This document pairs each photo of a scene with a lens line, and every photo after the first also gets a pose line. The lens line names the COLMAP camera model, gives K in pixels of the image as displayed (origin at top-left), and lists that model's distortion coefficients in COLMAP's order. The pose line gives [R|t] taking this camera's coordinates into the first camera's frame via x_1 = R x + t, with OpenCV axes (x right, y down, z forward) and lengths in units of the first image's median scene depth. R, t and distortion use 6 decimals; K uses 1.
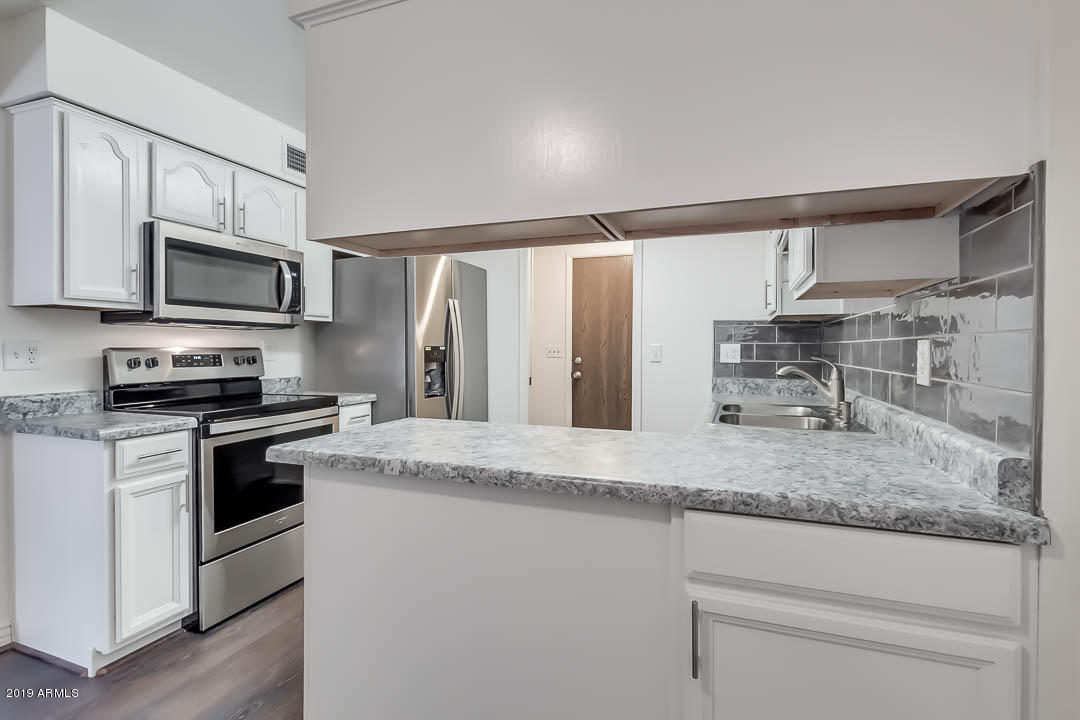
lens RADIAL K [[507.5, 0, 545.1], [0, 507.5, 359.9], [0, 0, 1]] dist [-0.000079, -0.000061]
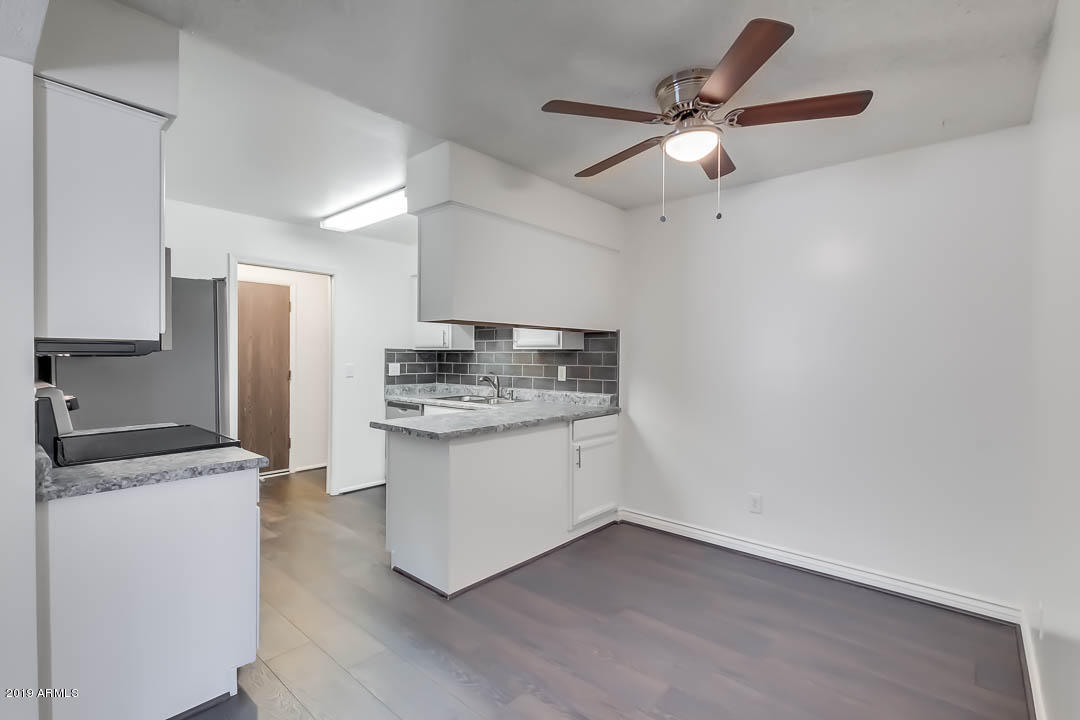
lens RADIAL K [[507.5, 0, 545.1], [0, 507.5, 359.9], [0, 0, 1]] dist [-0.000079, -0.000061]
pose [[0.334430, -0.008156, 0.942385, -1.001463], [0.017703, 0.999840, 0.002371, -0.039452], [-0.942254, 0.015890, 0.334521, 0.022155]]
